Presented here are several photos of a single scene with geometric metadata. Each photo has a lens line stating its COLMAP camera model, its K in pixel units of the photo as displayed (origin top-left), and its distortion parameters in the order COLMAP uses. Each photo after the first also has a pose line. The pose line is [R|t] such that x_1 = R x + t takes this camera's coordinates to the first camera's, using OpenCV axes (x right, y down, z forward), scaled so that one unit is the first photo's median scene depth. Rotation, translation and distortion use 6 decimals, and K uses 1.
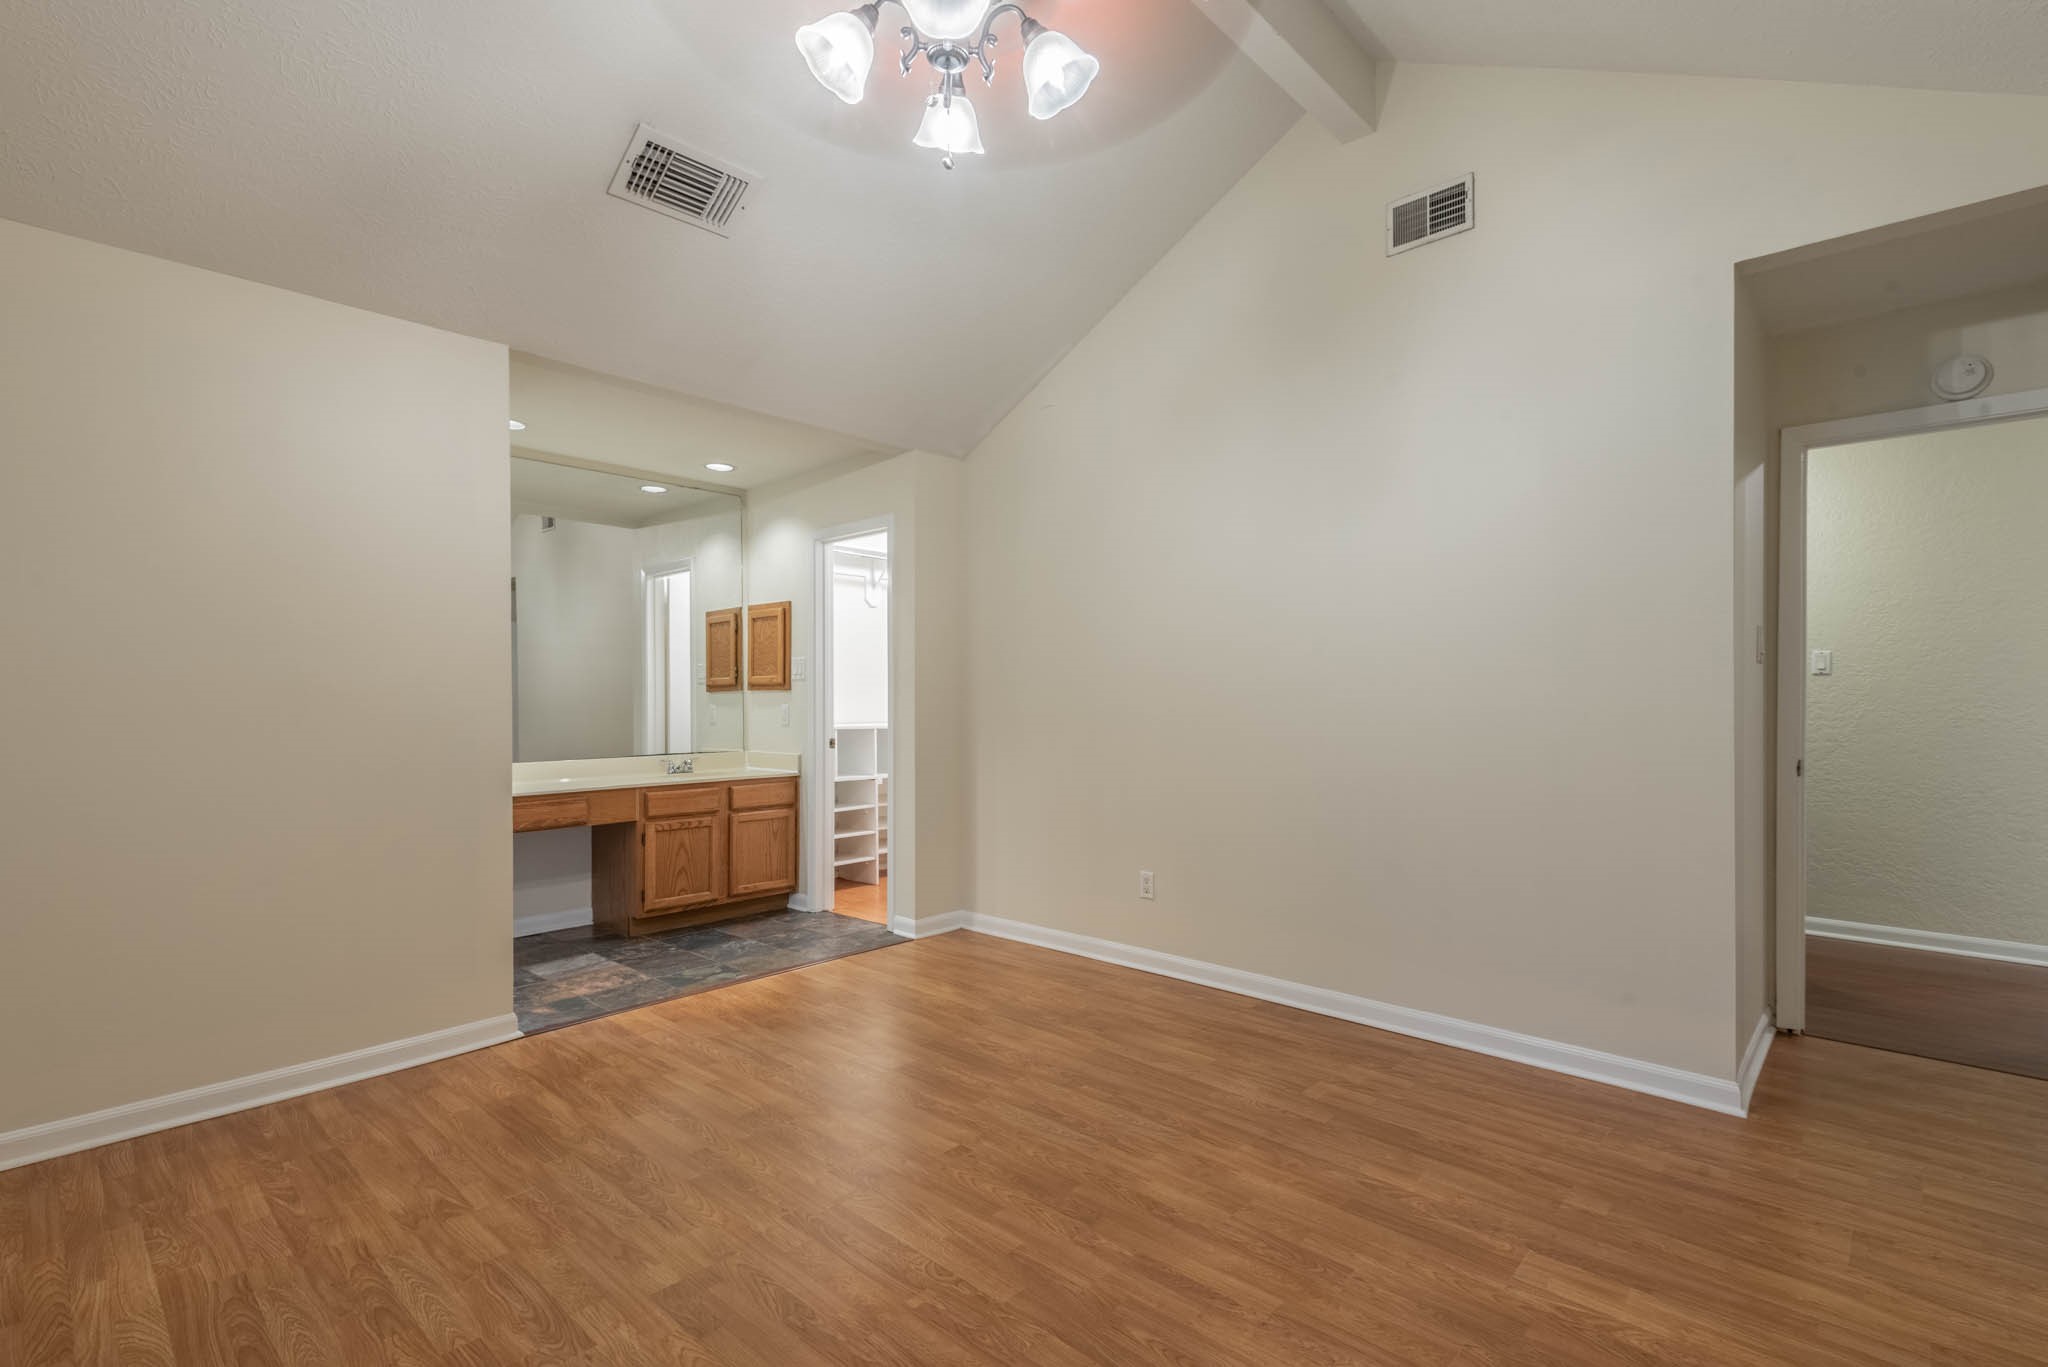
lens RADIAL K [[921.6, 0, 1022.3], [0, 921.6, 686.6], [0, 0, 1]] dist [0.029286, -0.018063]
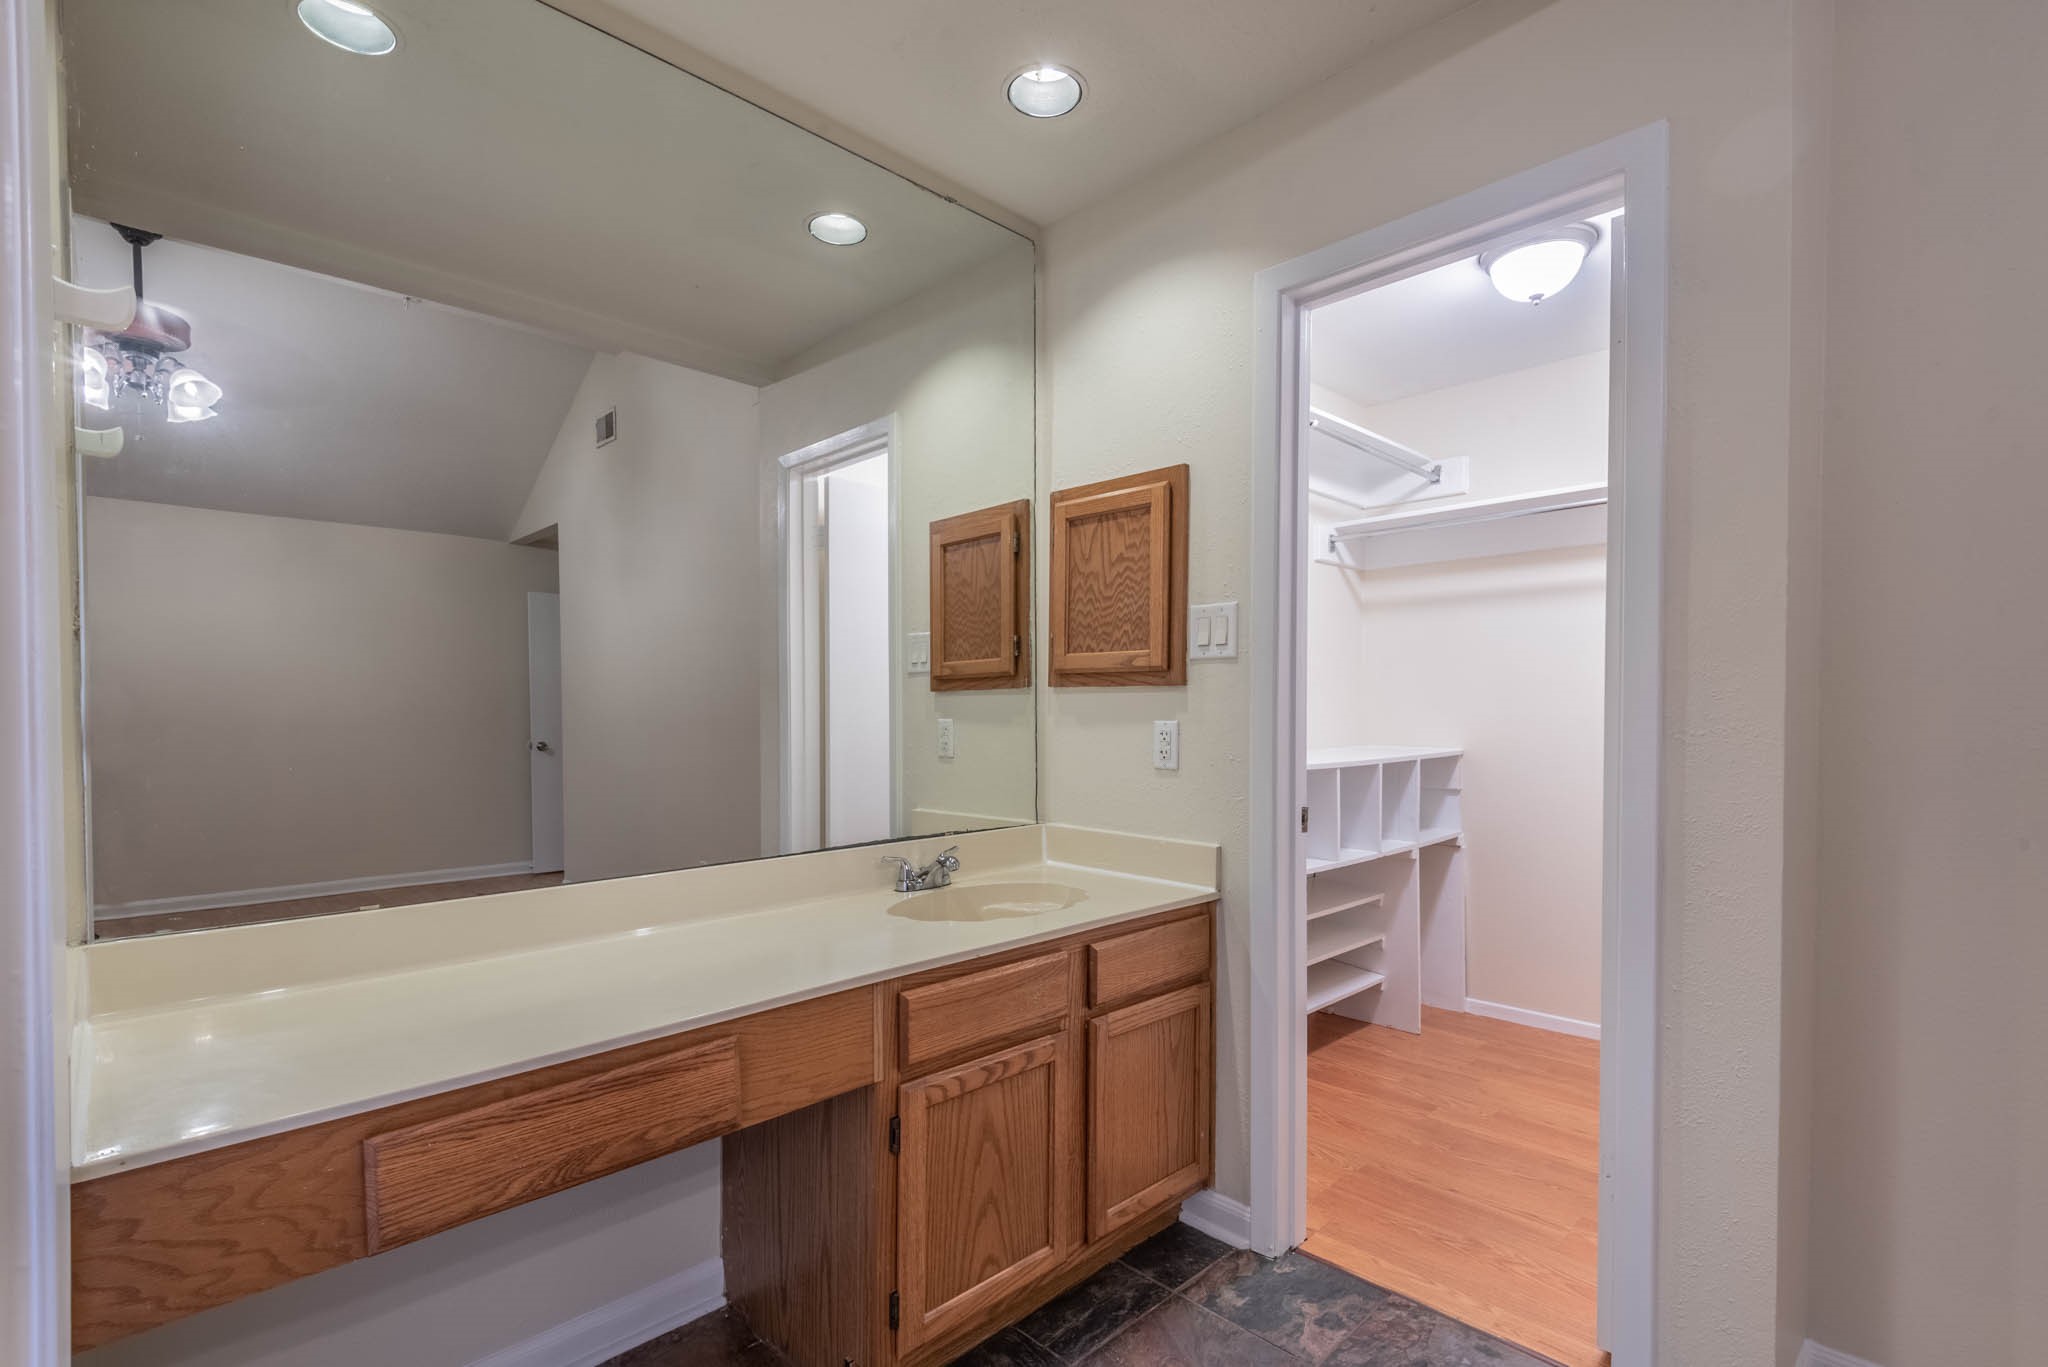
lens RADIAL K [[950.0, 0, 1031.8], [0, 950.0, 706.5], [0, 0, 1]] dist [-0.000332, -0.000317]
pose [[0.998693, 0.005245, -0.050848, -0.328366], [-0.004580, 0.999903, 0.013182, 0.008578], [0.050912, -0.012932, 0.998619, 0.639153]]
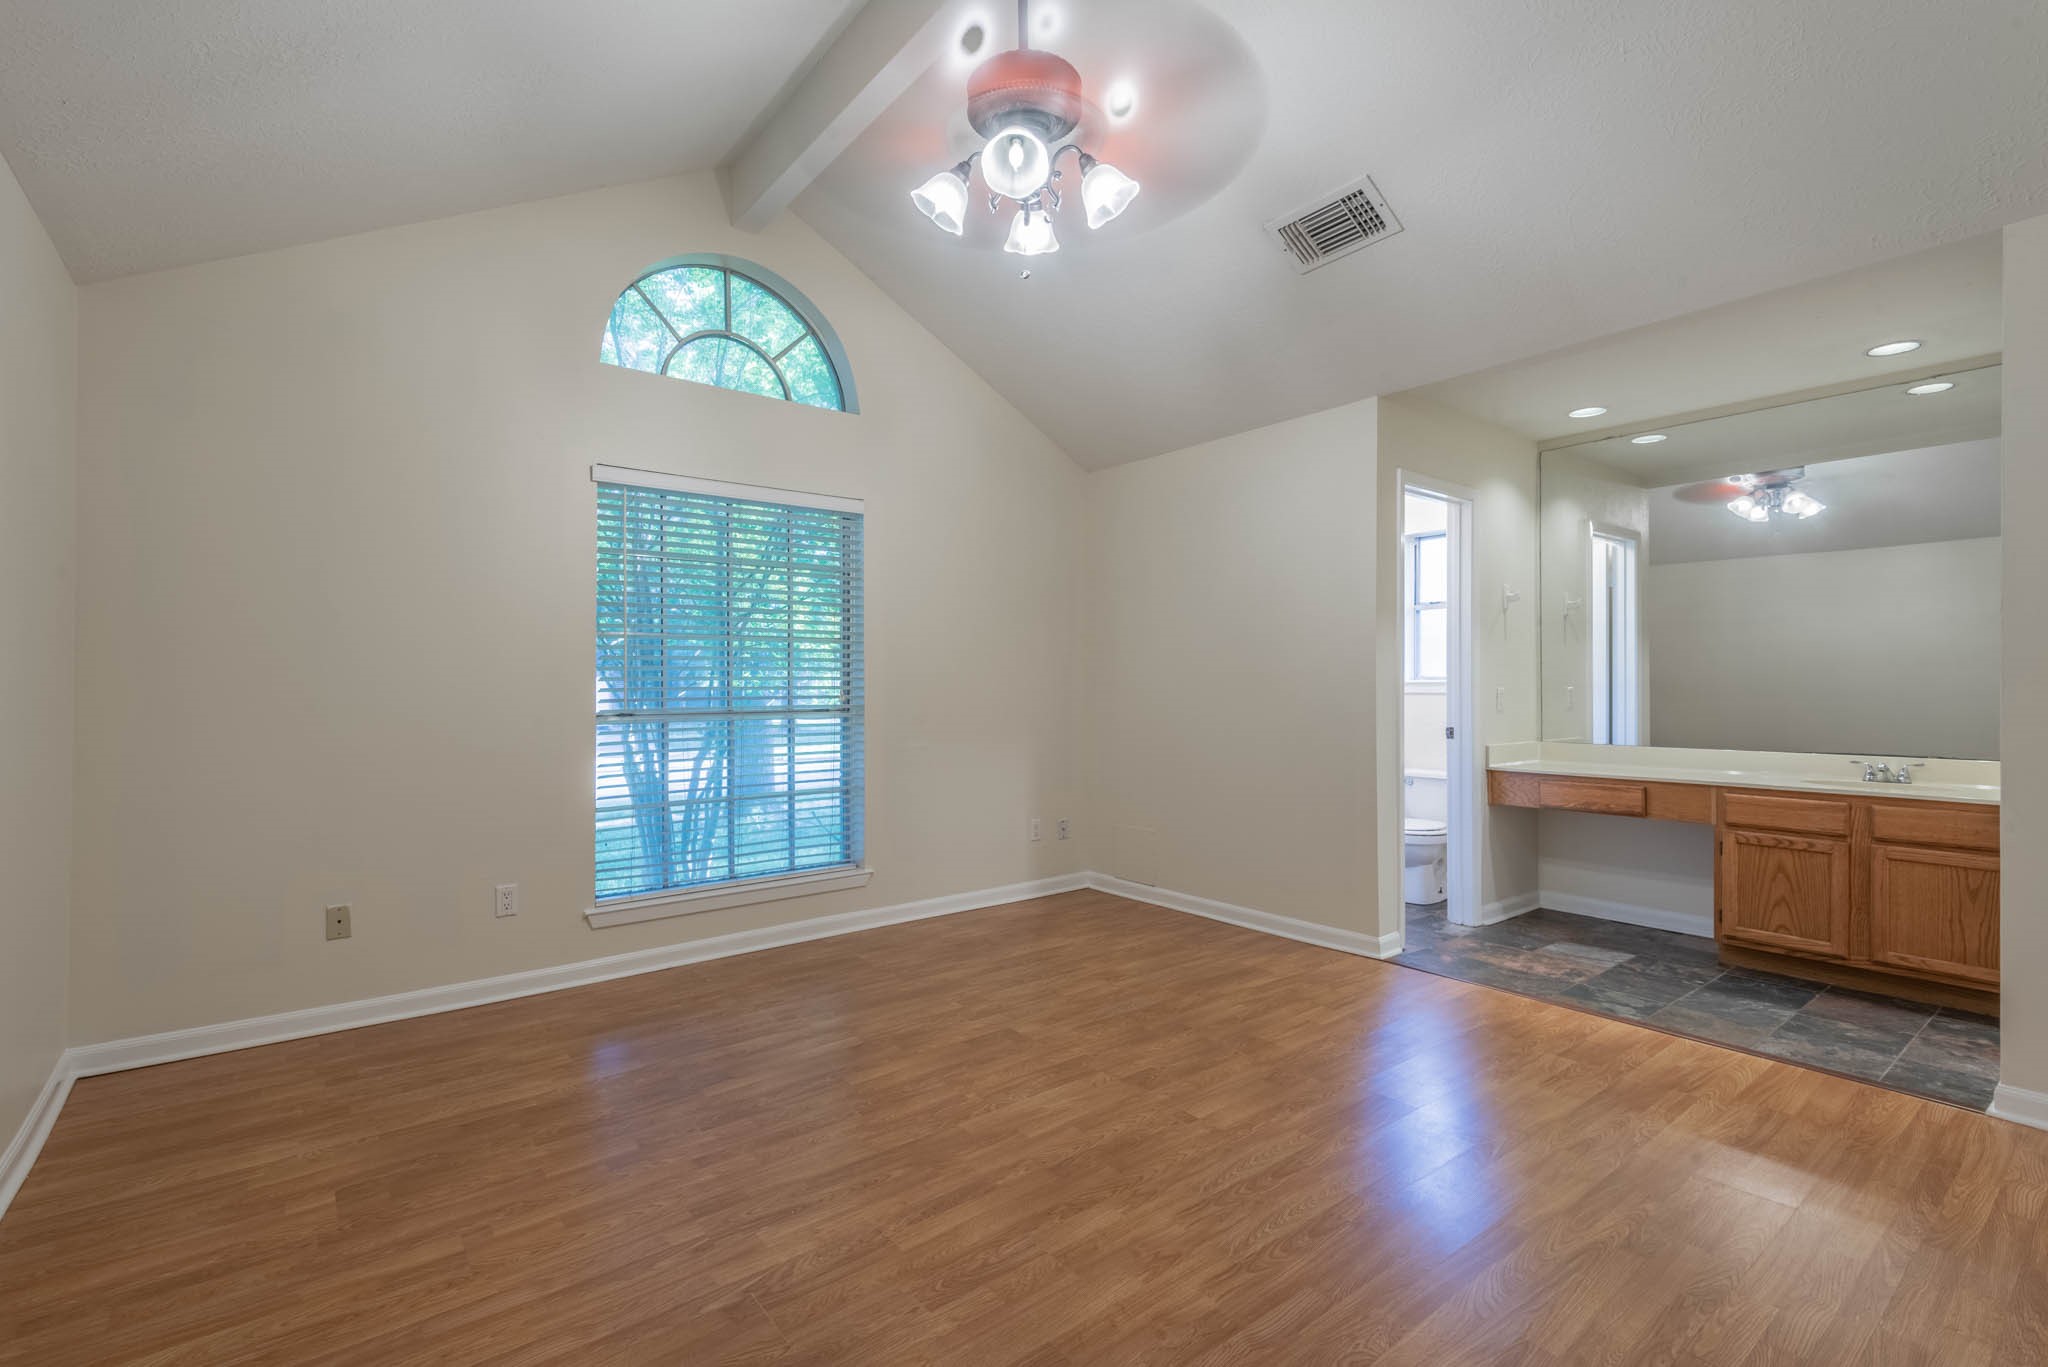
lens RADIAL K [[937.7, 0, 1033.6], [0, 937.7, 648.7], [0, 0, 1]] dist [-0.000143, -0.000243]
pose [[-0.144396, -0.034843, -0.988906, 0.496508], [0.014061, 0.999207, -0.037259, 0.007487], [0.989420, -0.019285, -0.143792, 0.488728]]
